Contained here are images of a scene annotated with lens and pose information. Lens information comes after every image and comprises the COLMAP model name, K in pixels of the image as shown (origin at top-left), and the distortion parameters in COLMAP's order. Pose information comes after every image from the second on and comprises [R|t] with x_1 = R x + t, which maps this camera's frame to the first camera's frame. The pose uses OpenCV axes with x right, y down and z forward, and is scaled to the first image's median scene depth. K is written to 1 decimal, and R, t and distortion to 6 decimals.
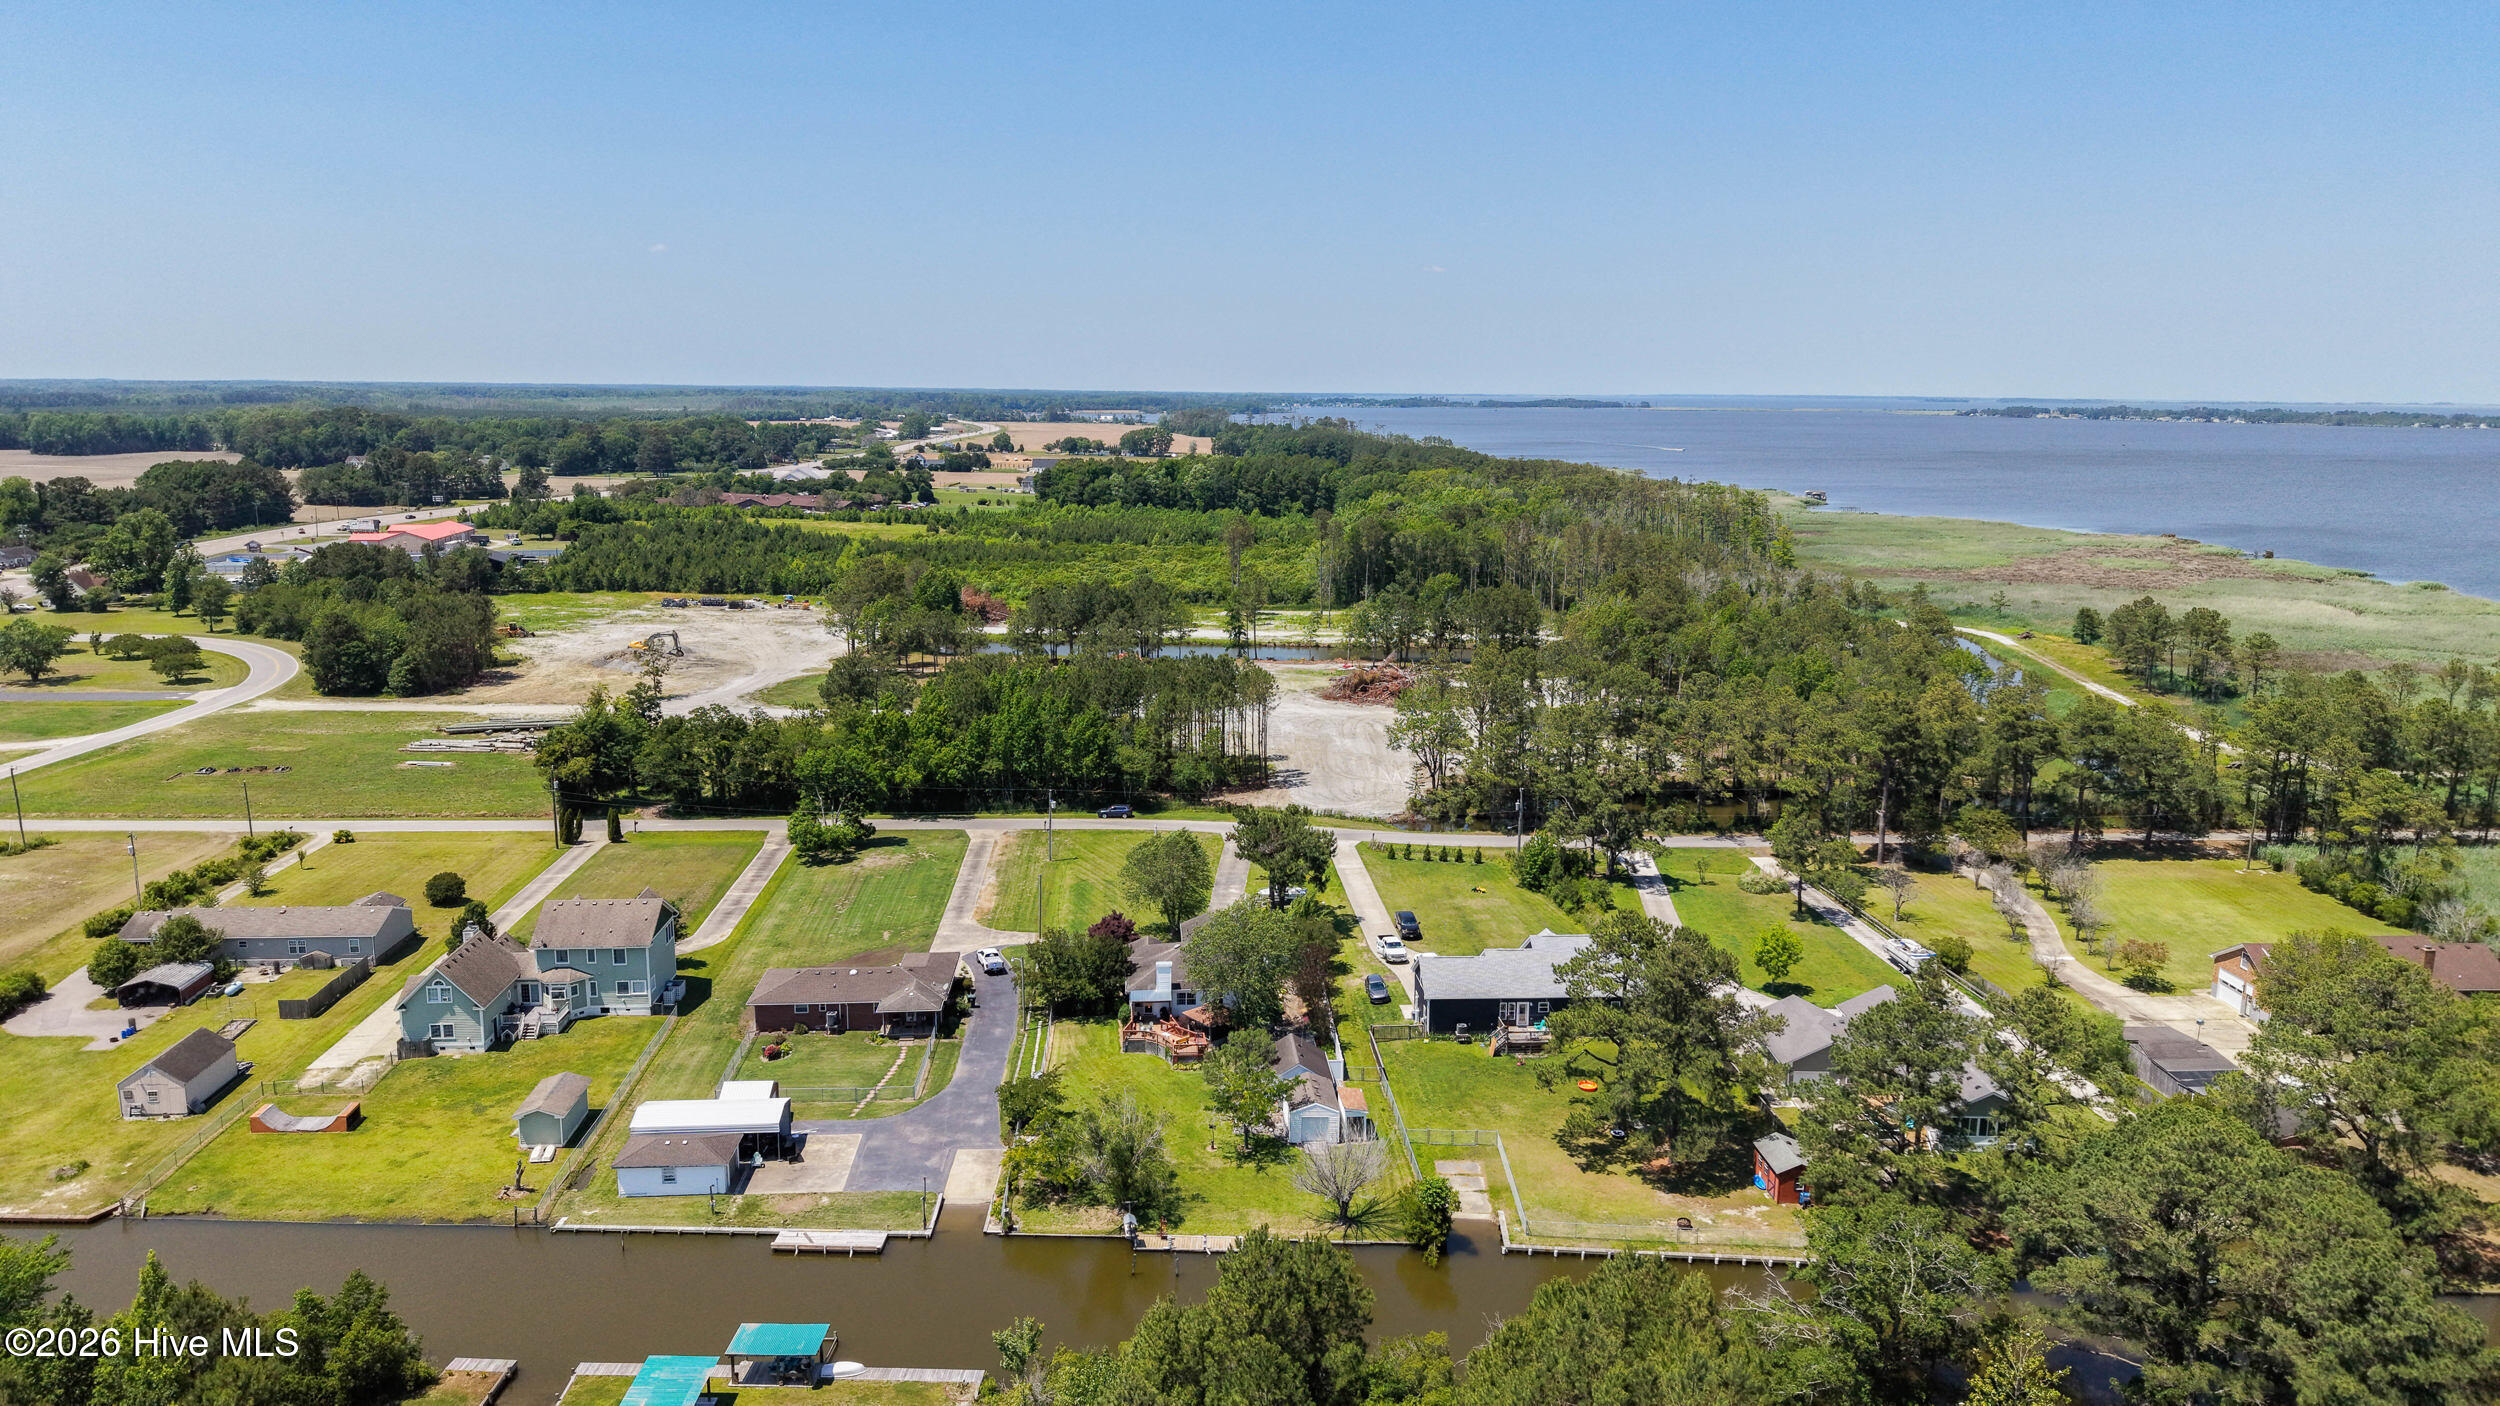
lens RADIAL K [[1676.0, 0, 1252.2], [0, 1676.0, 701.9], [0, 0, 1]] dist [0.041735, -0.033492]
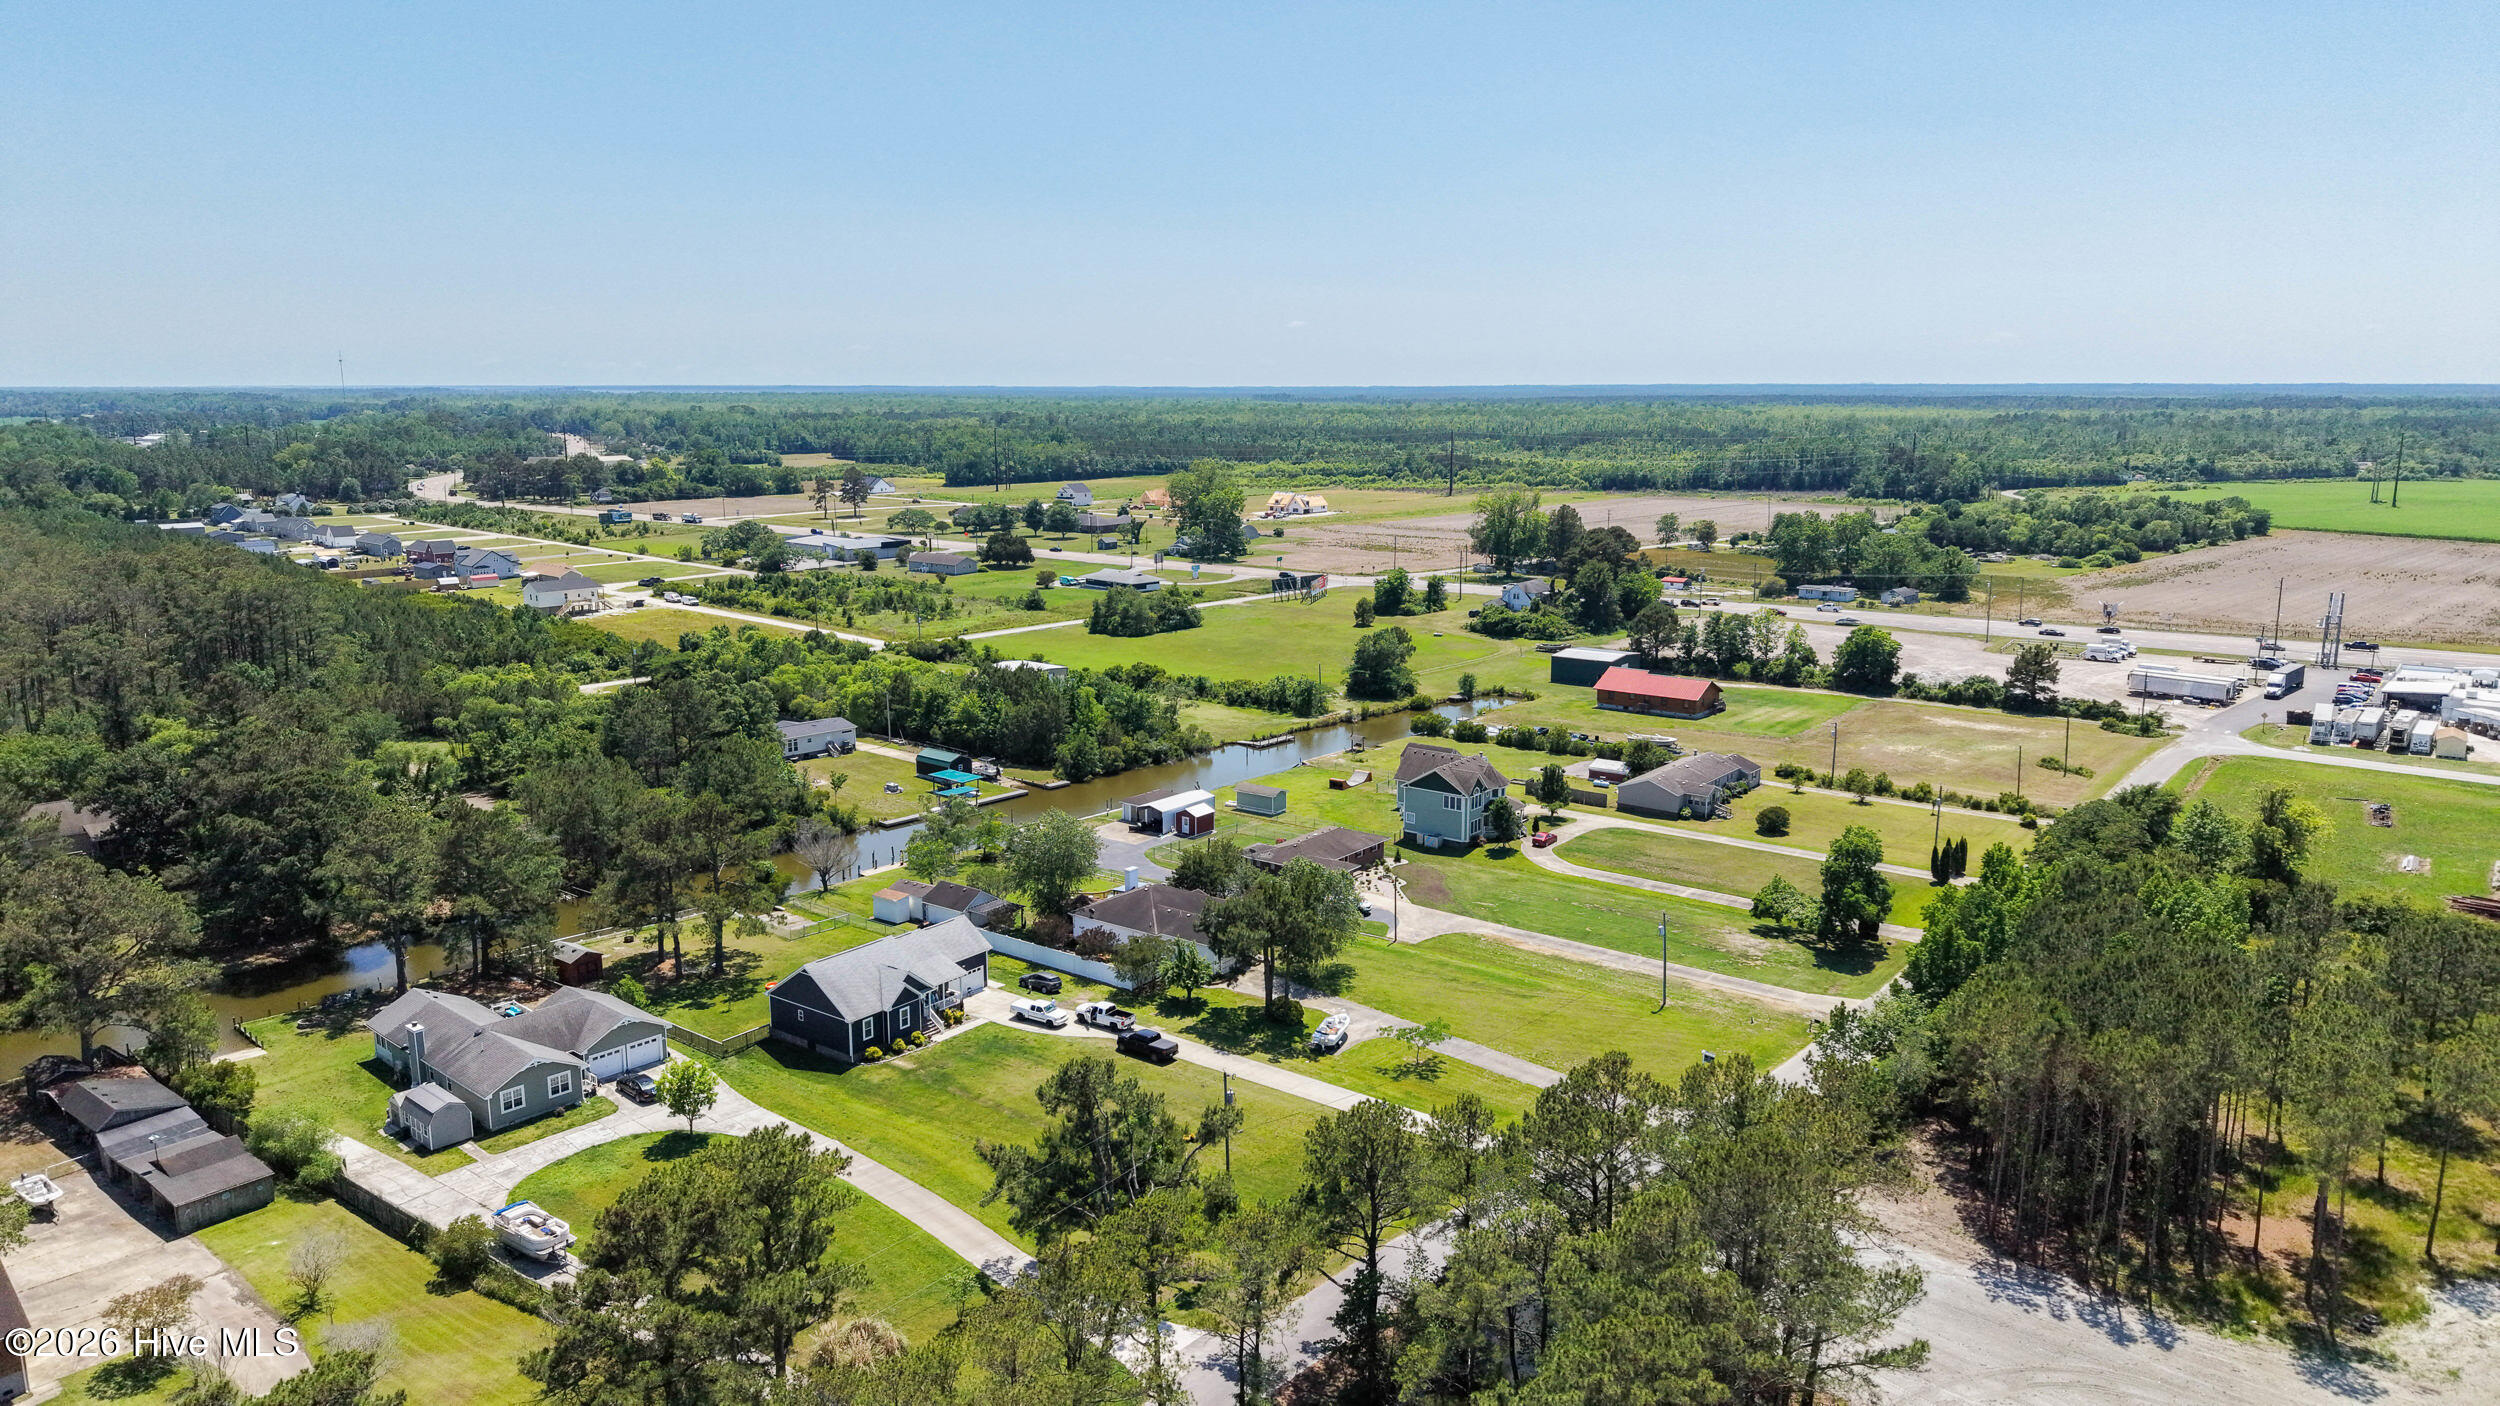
lens RADIAL K [[1676.0, 0, 1237.9], [0, 1676.0, 688.5], [0, 0, 1]] dist [0.041735, -0.033492]
pose [[-0.667118, 0.125414, -0.734320, 0.573187], [-0.141003, 0.946651, 0.289777, -0.243922], [0.731486, 0.296857, -0.613844, 1.332192]]
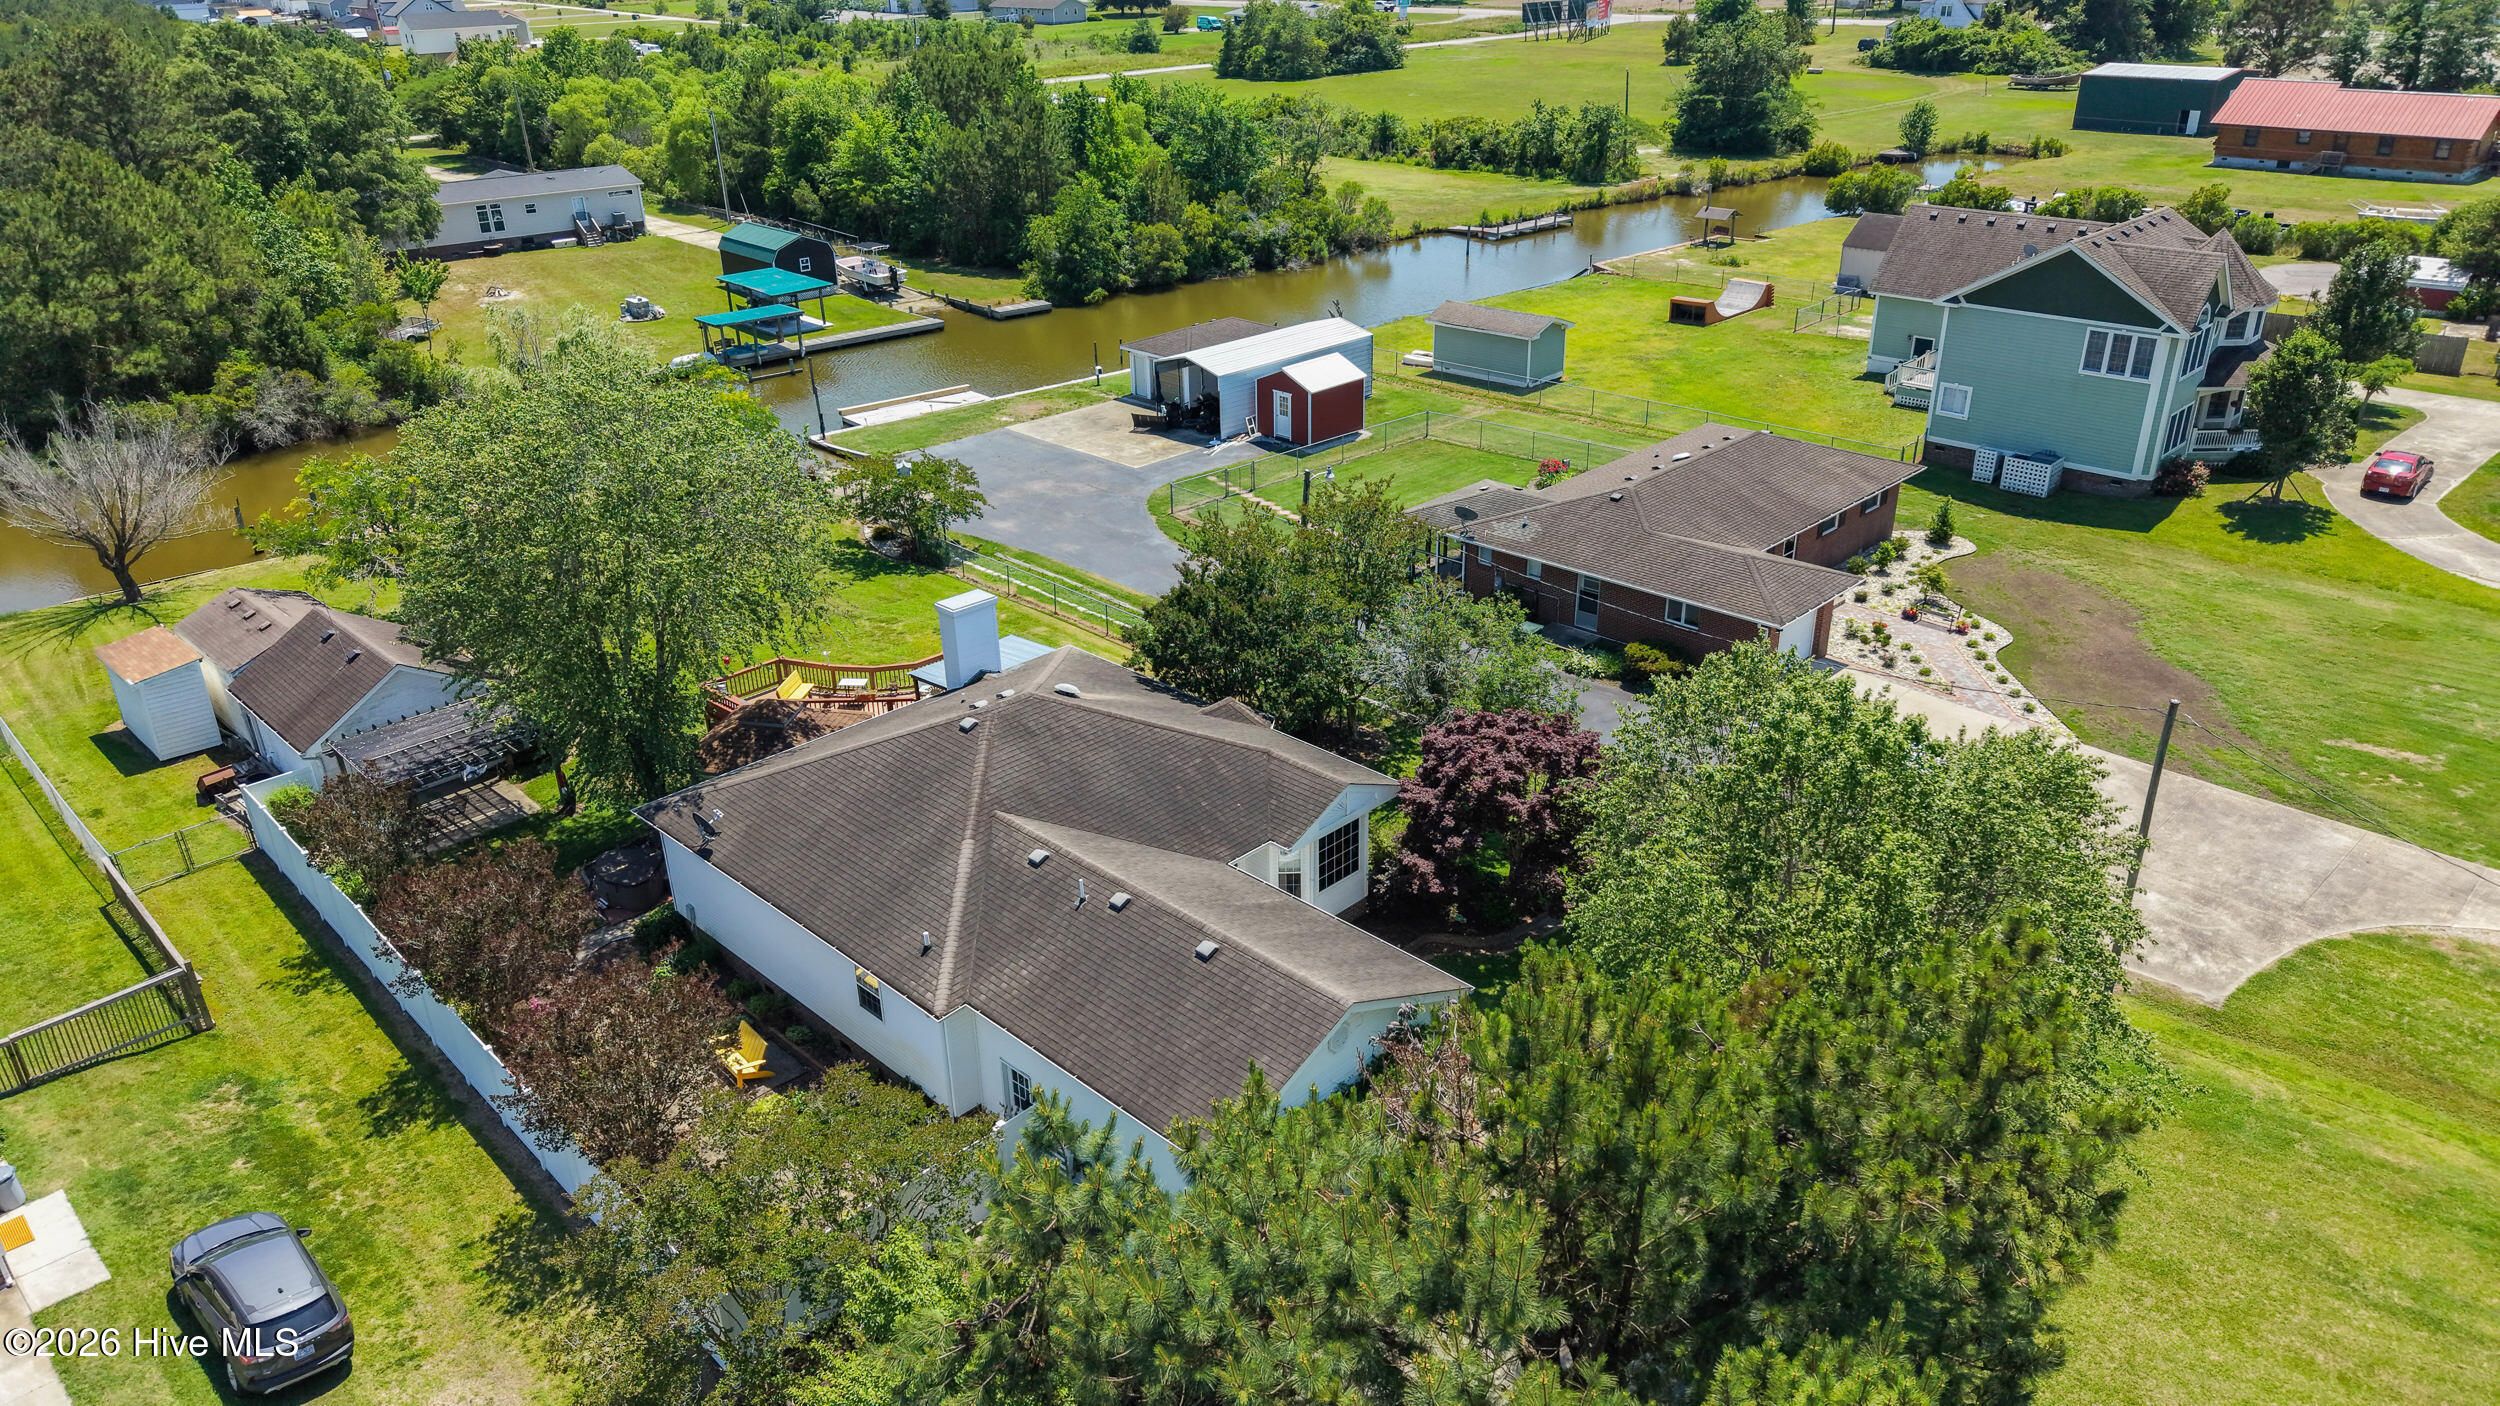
lens RADIAL K [[1676.0, 0, 1245.7], [0, 1676.0, 716.4], [0, 0, 1]] dist [0.041735, -0.033492]
pose [[-0.754366, 0.289088, -0.589372, 0.068083], [-0.108872, 0.830283, 0.546605, 0.004497], [0.647363, 0.476506, -0.594864, 0.928408]]
